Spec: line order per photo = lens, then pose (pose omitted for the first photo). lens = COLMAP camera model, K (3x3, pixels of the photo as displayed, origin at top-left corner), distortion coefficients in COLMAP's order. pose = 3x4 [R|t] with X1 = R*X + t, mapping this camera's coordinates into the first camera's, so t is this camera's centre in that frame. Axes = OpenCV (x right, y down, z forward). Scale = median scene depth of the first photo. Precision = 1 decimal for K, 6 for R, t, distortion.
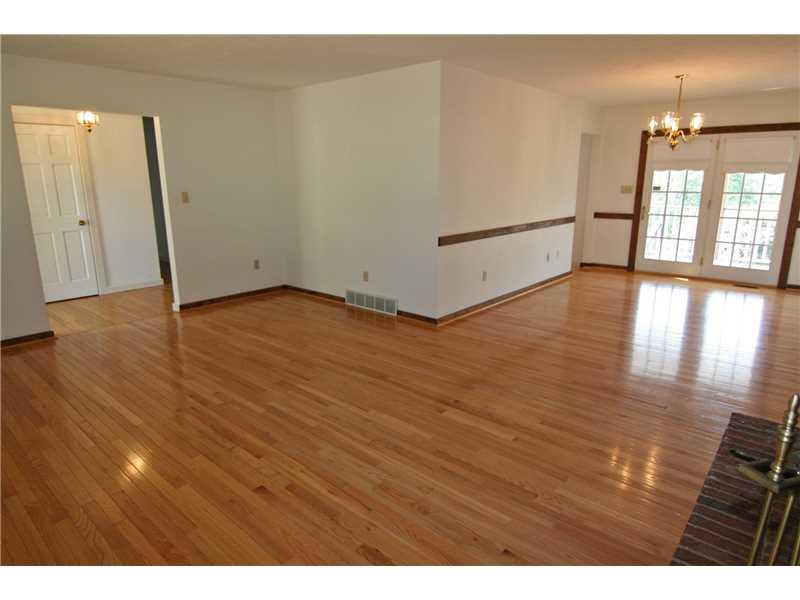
lens RADIAL K [[479.4, 0, 402.3], [0, 479.4, 298.7], [0, 0, 1]] dist [-0.000878, -0.006847]
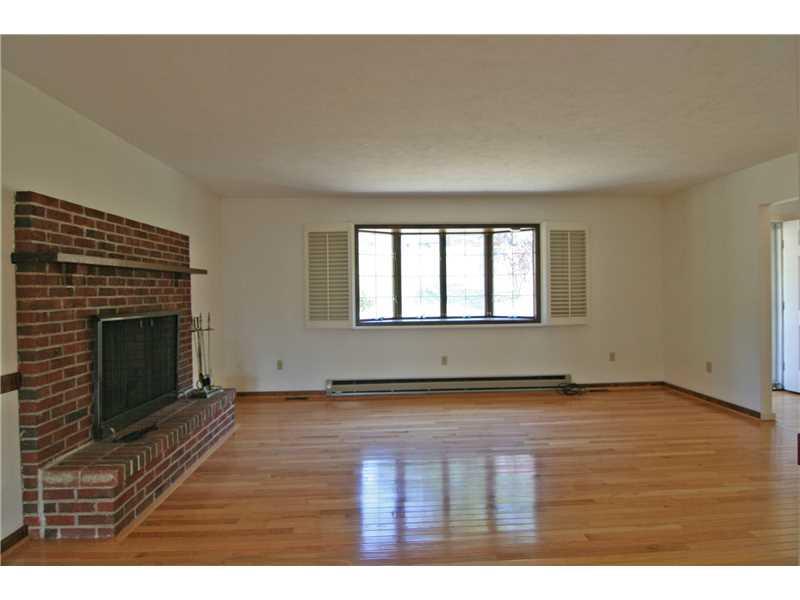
lens RADIAL K [[416.4, 0, 396.3], [0, 416.4, 296.8], [0, 0, 1]] dist [-0.007301, -0.003412]
pose [[-0.729722, 0.022518, -0.683373, 0.584578], [-0.151978, 0.969114, 0.194220, -0.302212], [0.666640, 0.245584, -0.703761, 1.366405]]
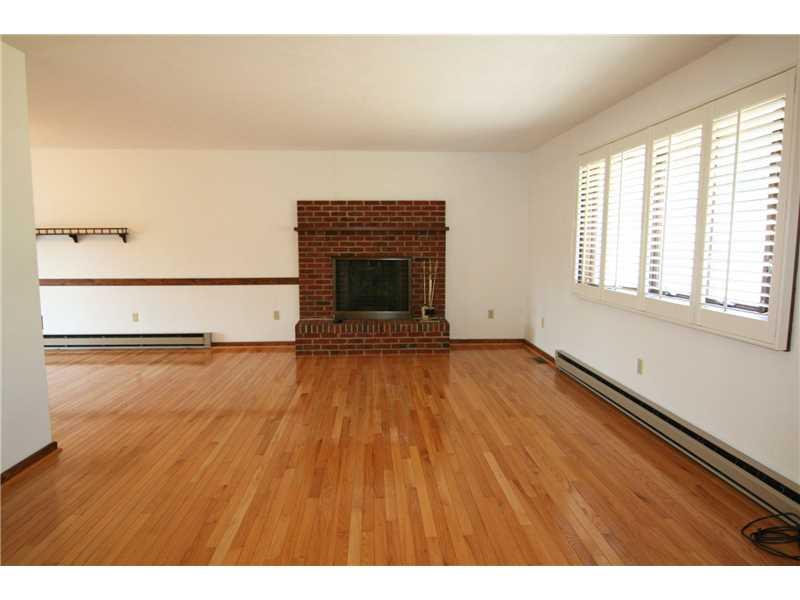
lens RADIAL K [[479.4, 0, 398.0], [0, 479.4, 295.5], [0, 0, 1]] dist [-0.000878, -0.006847]
pose [[-0.691622, -0.075504, 0.718302, -0.985108], [0.178680, 0.945721, 0.271452, -0.332109], [-0.699809, 0.316088, -0.640591, 1.464614]]
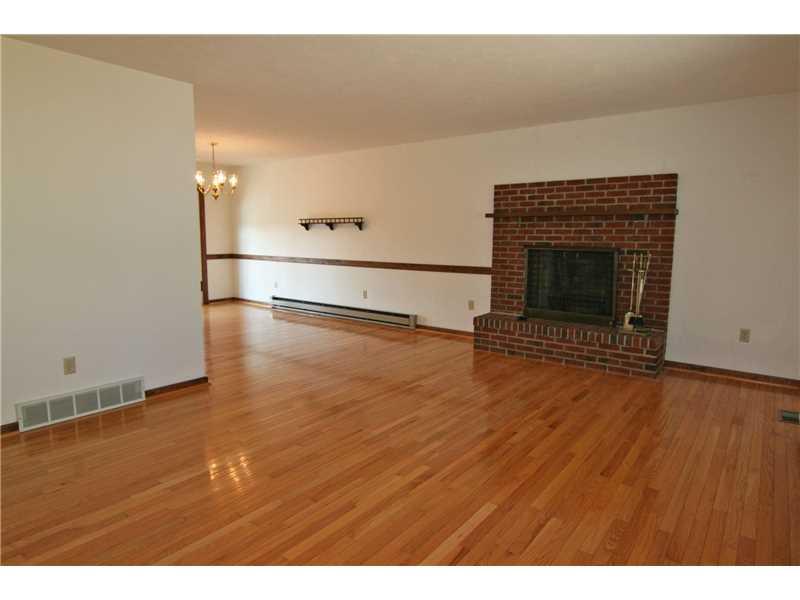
lens RADIAL K [[479.4, 0, 397.7], [0, 479.4, 296.5], [0, 0, 1]] dist [-0.000878, -0.006847]
pose [[-0.049868, -0.125015, 0.990901, -1.100570], [0.237334, 0.962233, 0.133343, -0.180471], [-0.970147, 0.241824, -0.018314, 0.932334]]
